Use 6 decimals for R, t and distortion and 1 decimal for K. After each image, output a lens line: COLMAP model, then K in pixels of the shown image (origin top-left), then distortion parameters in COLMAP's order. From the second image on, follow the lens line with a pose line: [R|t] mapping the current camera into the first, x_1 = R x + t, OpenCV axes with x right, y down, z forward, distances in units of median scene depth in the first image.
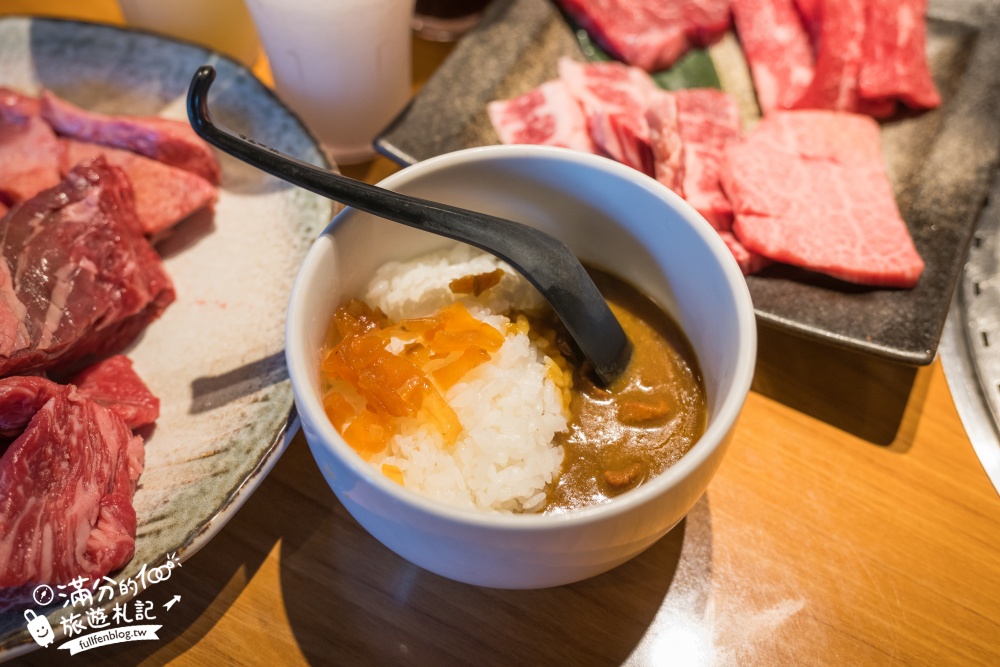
lens RADIAL K [[1211.6, 0, 491.3], [0, 1211.6, 333.9], [0, 0, 1]] dist [-0.032598, 0.000000]
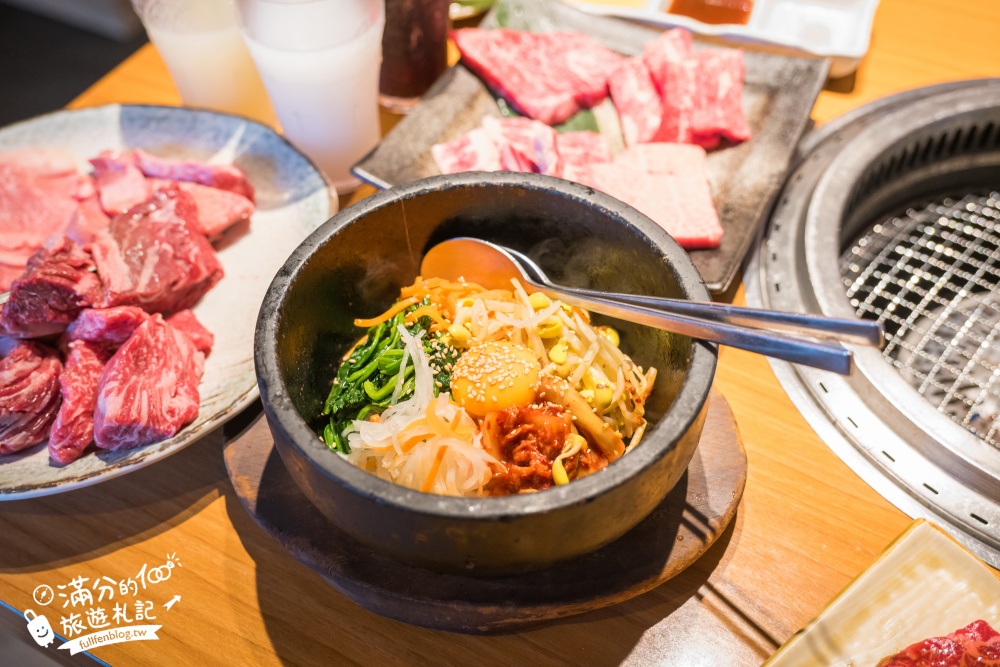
lens RADIAL K [[1128.7, 0, 475.6], [0, 1128.7, 366.4], [0, 0, 1]] dist [-0.033049, 0.000000]
pose [[0.998574, -0.032082, -0.042668, 0.103718], [0.028361, 0.995967, -0.085119, 0.206401], [0.045227, 0.083788, 0.995457, -0.360717]]
